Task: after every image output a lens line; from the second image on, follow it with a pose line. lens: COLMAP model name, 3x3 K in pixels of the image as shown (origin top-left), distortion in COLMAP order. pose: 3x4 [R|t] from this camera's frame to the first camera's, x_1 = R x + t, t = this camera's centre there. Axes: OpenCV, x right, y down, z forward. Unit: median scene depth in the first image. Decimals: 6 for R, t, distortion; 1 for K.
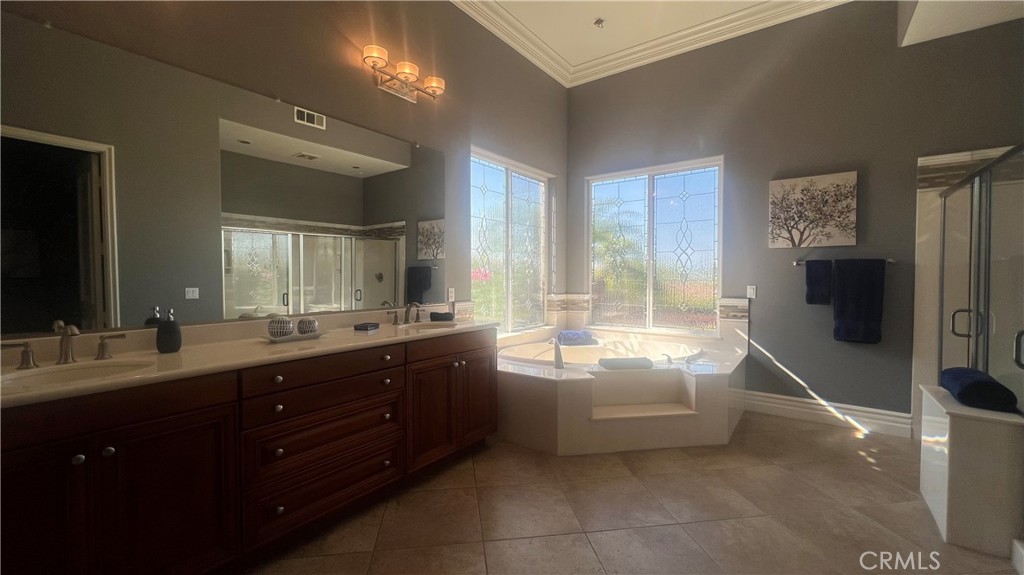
lens RADIAL K [[413.3, 0, 512.1], [0, 413.3, 289.7], [0, 0, 1]] dist [-0.000949, -0.000022]
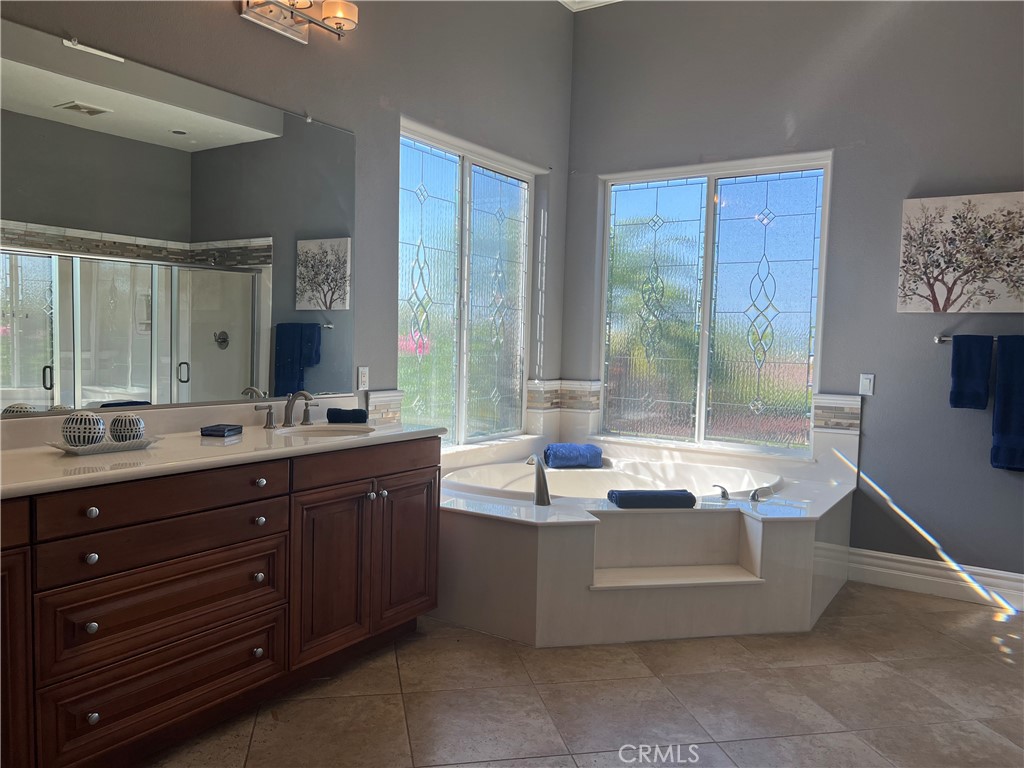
lens RADIAL K [[787.3, 0, 513.9], [0, 787.3, 380.4], [0, 0, 1]] dist [0.036725, -0.005573]
pose [[0.997910, 0.022410, 0.060610, -0.001328], [-0.023596, 0.999543, 0.018918, -0.012052], [-0.060158, -0.020309, 0.997982, -0.131314]]
